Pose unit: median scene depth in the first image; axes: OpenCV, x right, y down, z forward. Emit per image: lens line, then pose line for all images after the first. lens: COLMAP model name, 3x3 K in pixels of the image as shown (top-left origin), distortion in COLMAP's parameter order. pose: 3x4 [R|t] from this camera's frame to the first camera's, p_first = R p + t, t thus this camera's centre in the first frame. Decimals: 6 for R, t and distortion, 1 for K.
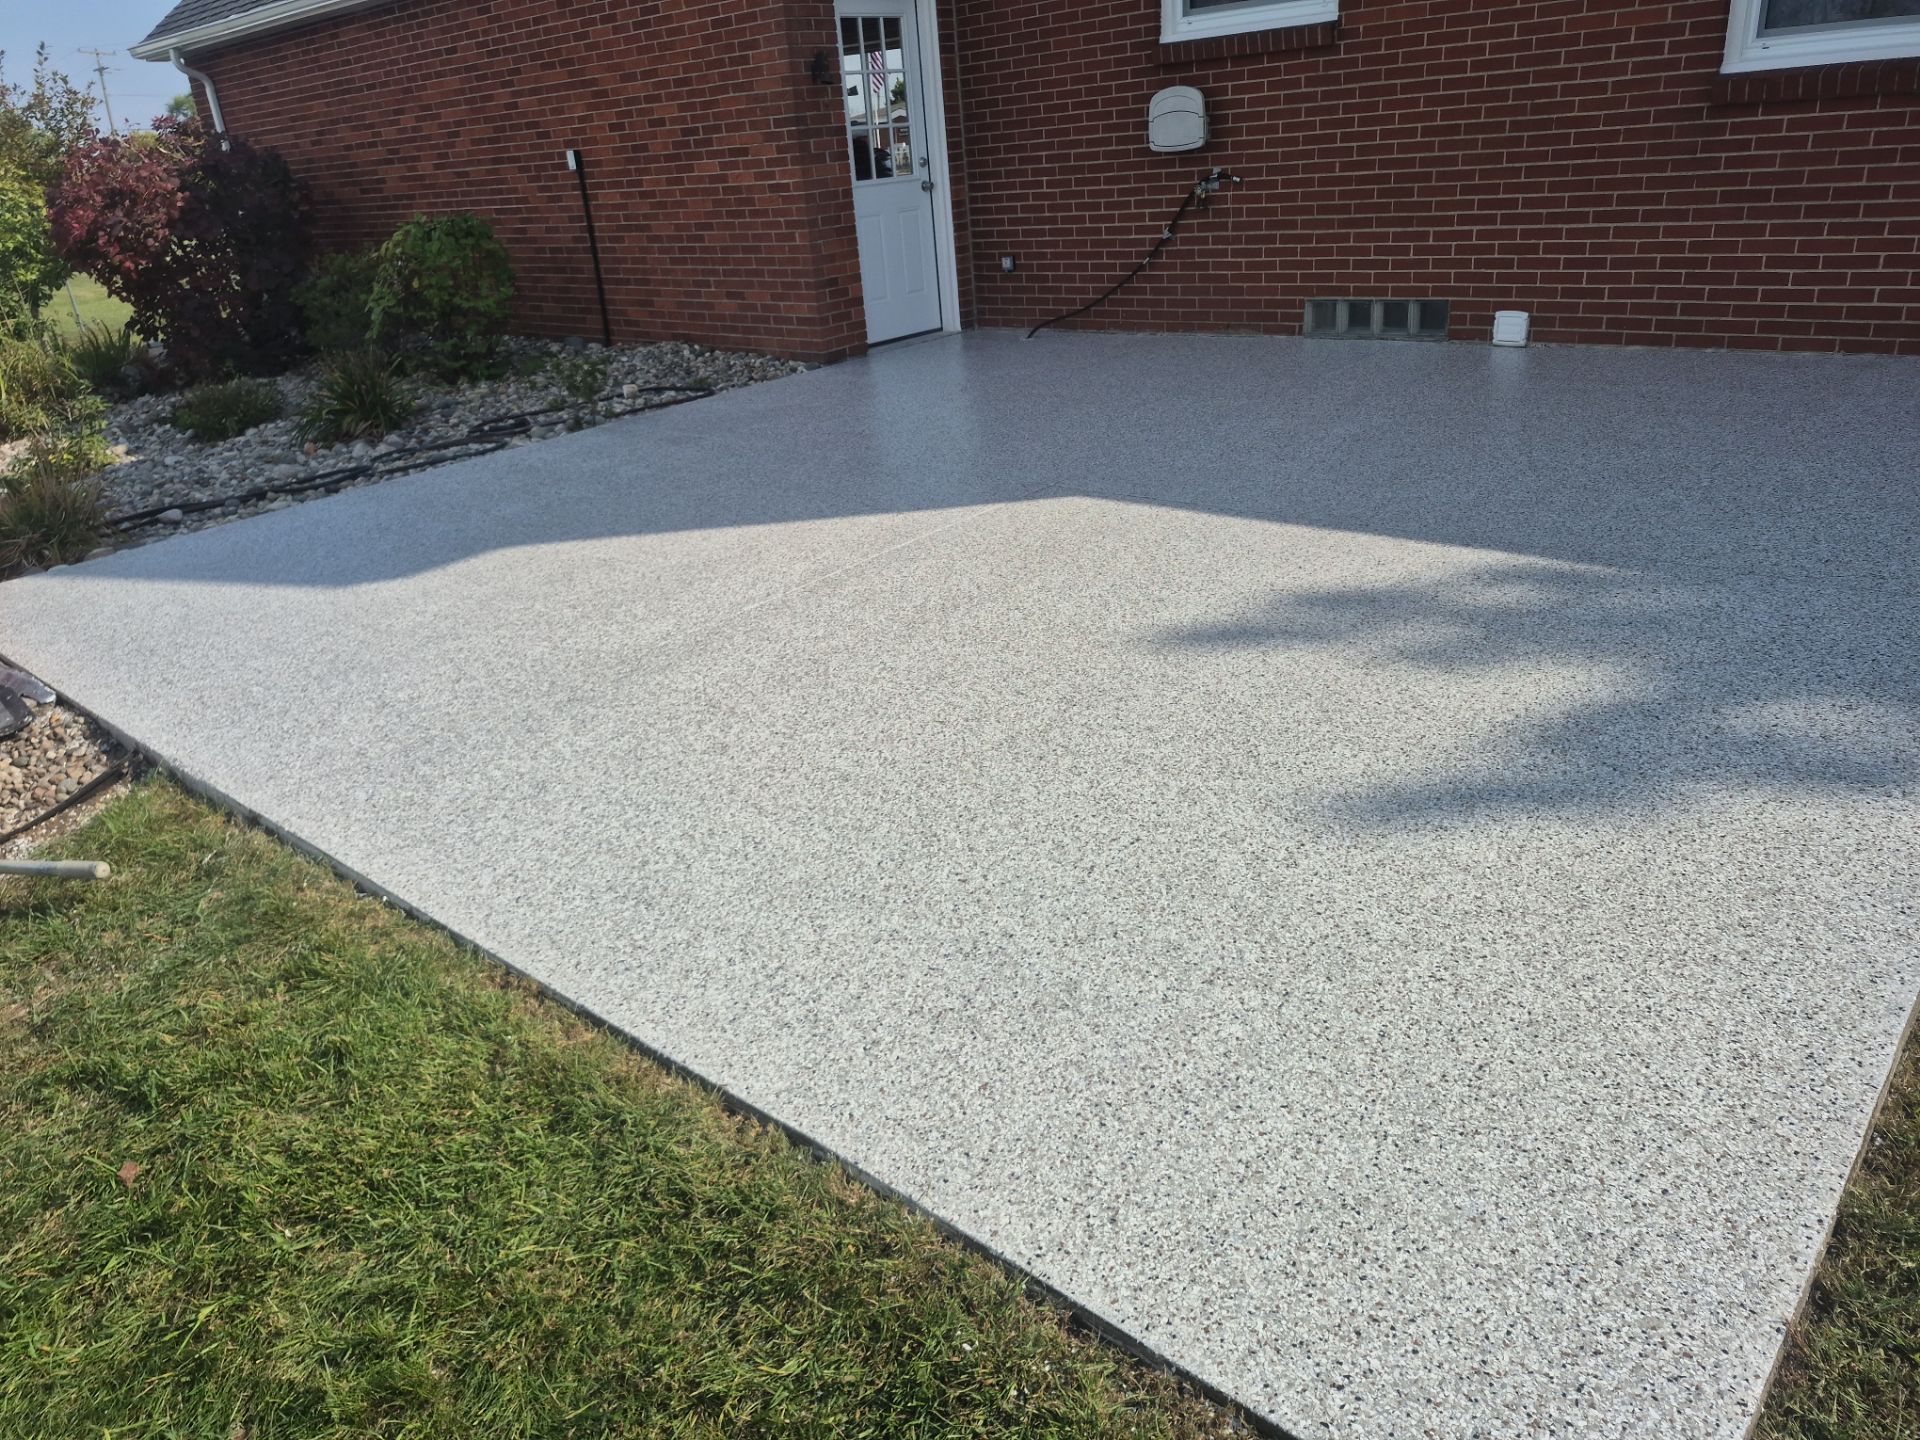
lens RADIAL K [[1334.7, 0, 951.5], [0, 1334.7, 706.1], [0, 0, 1]] dist [0.055087, -0.056303]
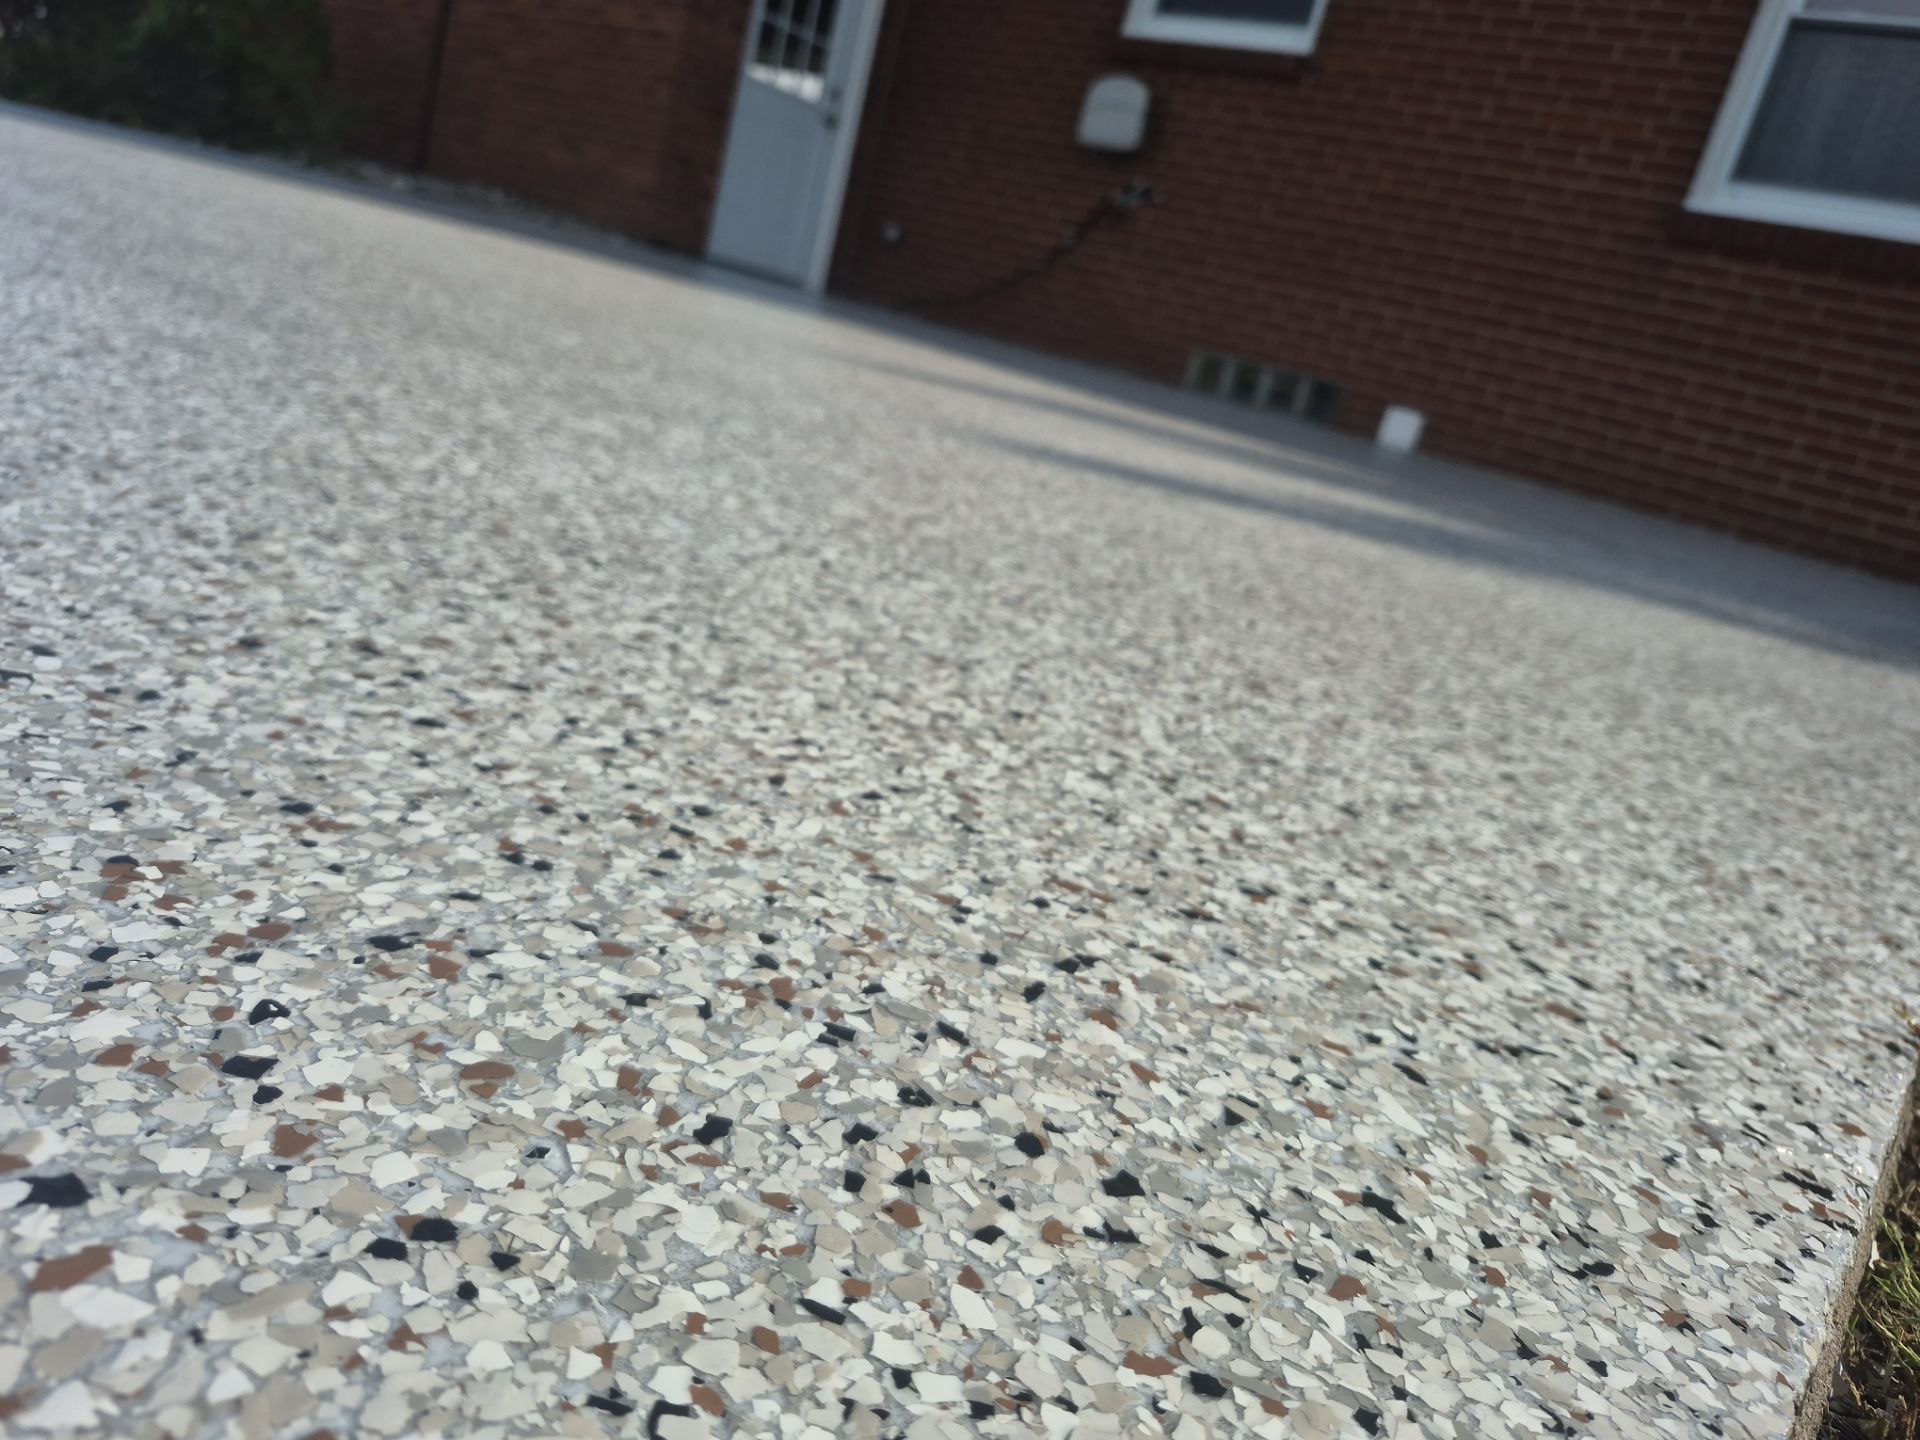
lens RADIAL K [[1361.6, 0, 962.5], [0, 1361.6, 751.1], [0, 0, 1]] dist [0.046169, -0.074353]
pose [[0.944904, 0.300661, 0.129460, 0.097733], [-0.286114, 0.950698, -0.119631, 0.119111], [-0.159046, 0.075999, 0.984342, 0.189396]]
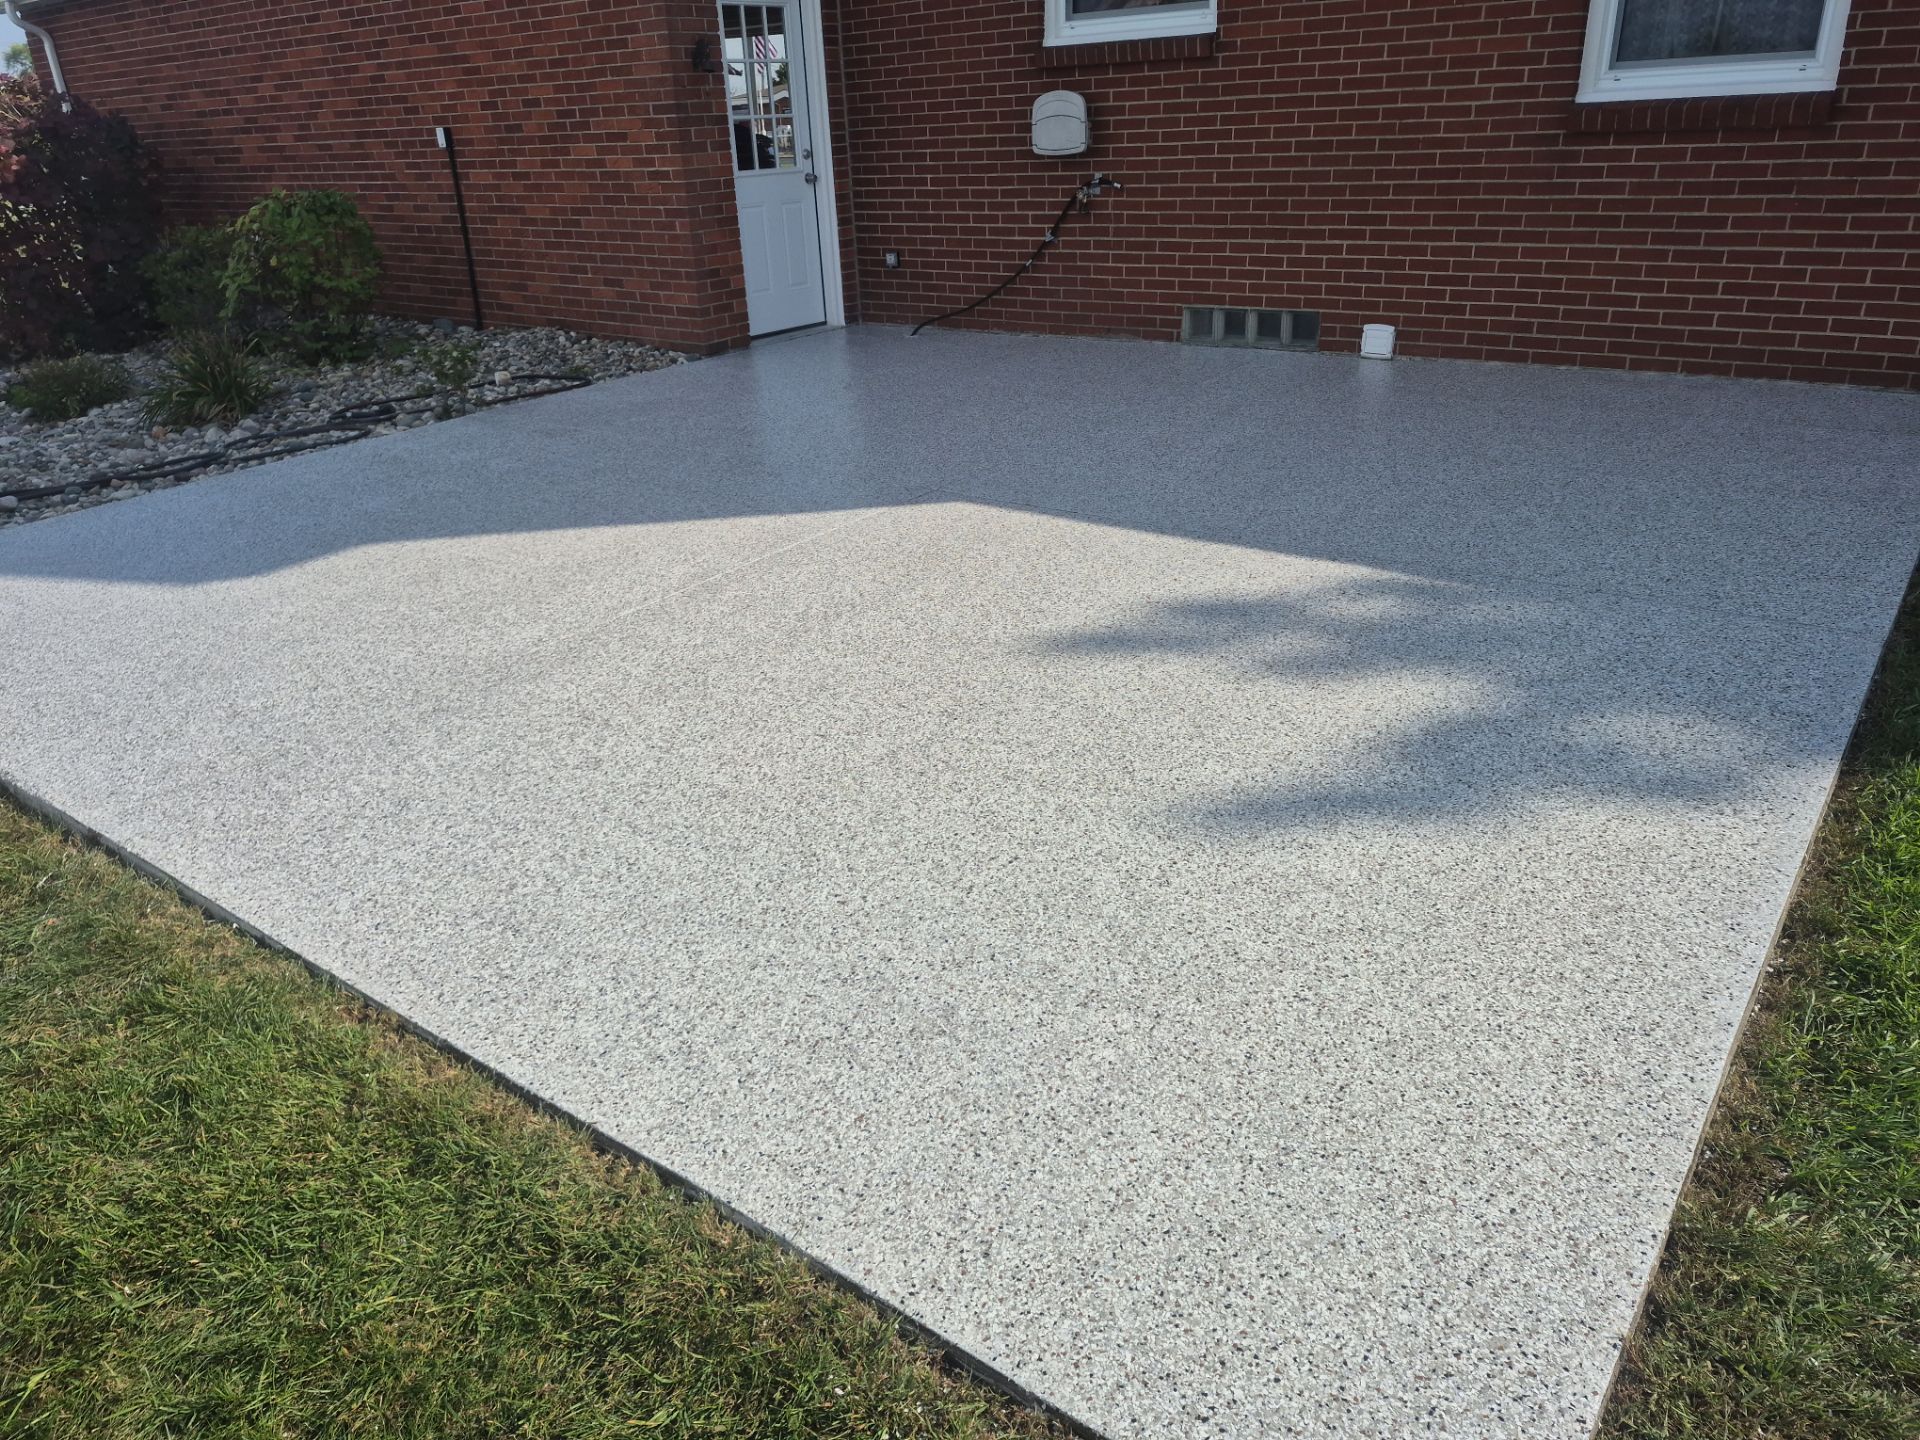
lens RADIAL K [[1334.7, 0, 947.2], [0, 1334.7, 700.9], [0, 0, 1]] dist [0.055087, -0.056303]
pose [[0.996524, 0.003598, 0.083227, 0.001598], [-0.004101, 0.999974, 0.005871, -0.010475], [-0.083204, -0.006192, 0.996513, 0.000561]]
